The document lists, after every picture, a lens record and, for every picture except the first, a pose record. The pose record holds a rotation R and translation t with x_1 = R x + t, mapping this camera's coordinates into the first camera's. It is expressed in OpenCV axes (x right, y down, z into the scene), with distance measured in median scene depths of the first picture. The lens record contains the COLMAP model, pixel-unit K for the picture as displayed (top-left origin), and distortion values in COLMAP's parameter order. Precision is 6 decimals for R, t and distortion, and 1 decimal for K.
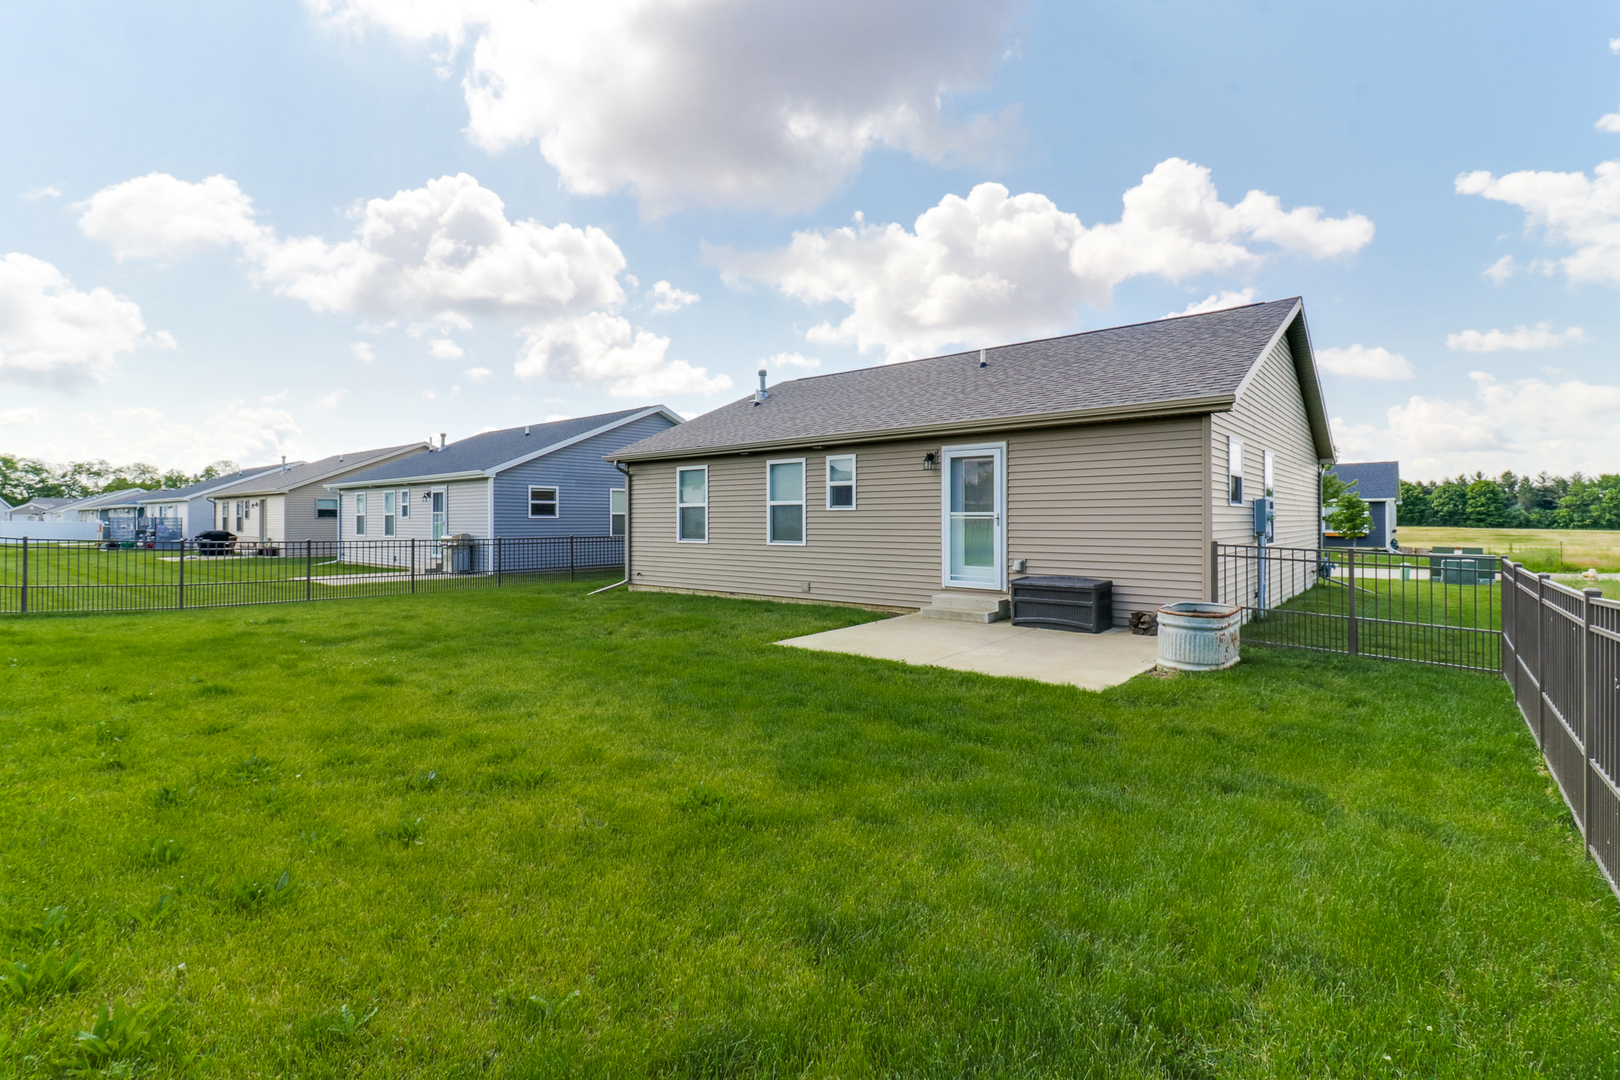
lens RADIAL K [[753.9, 0, 812.7], [0, 753.9, 514.2], [0, 0, 1]] dist [0.019628, -0.004396]
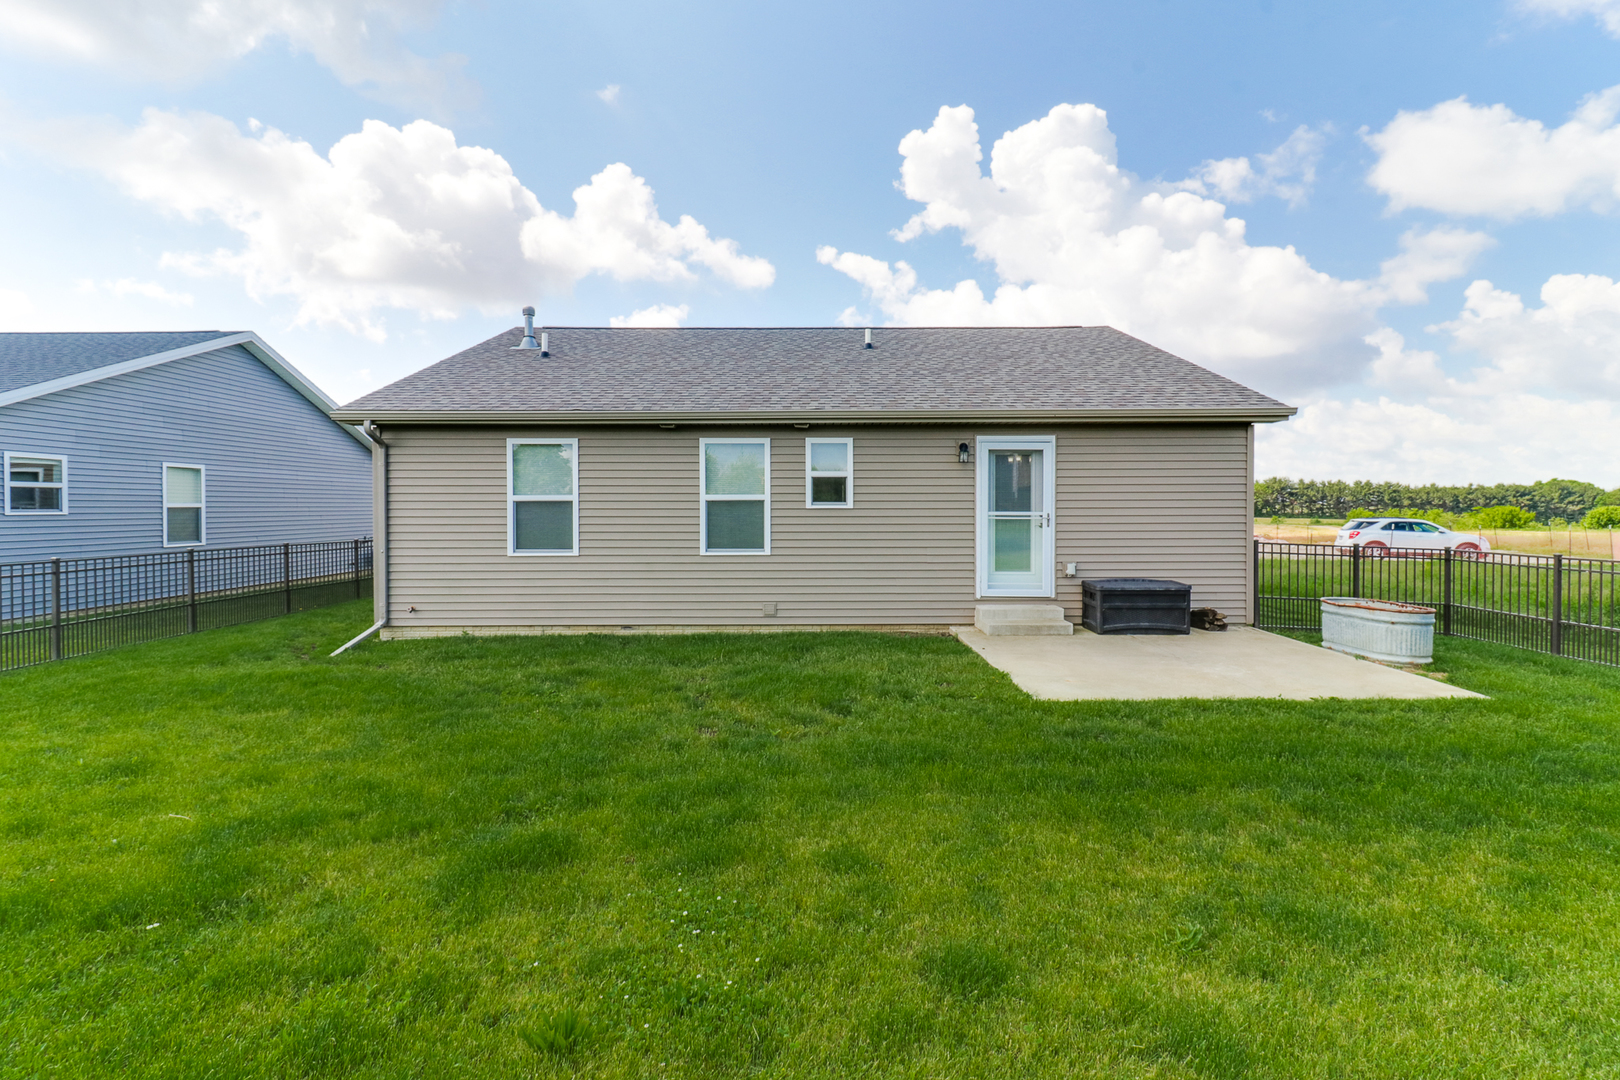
lens RADIAL K [[753.9, 0, 720.1], [0, 753.9, 506.9], [0, 0, 1]] dist [0.019628, -0.004396]
pose [[0.753410, -0.003033, 0.657544, -0.517497], [-0.005118, 0.999932, 0.010476, -0.012971], [-0.657531, -0.011258, 0.753343, 0.442783]]
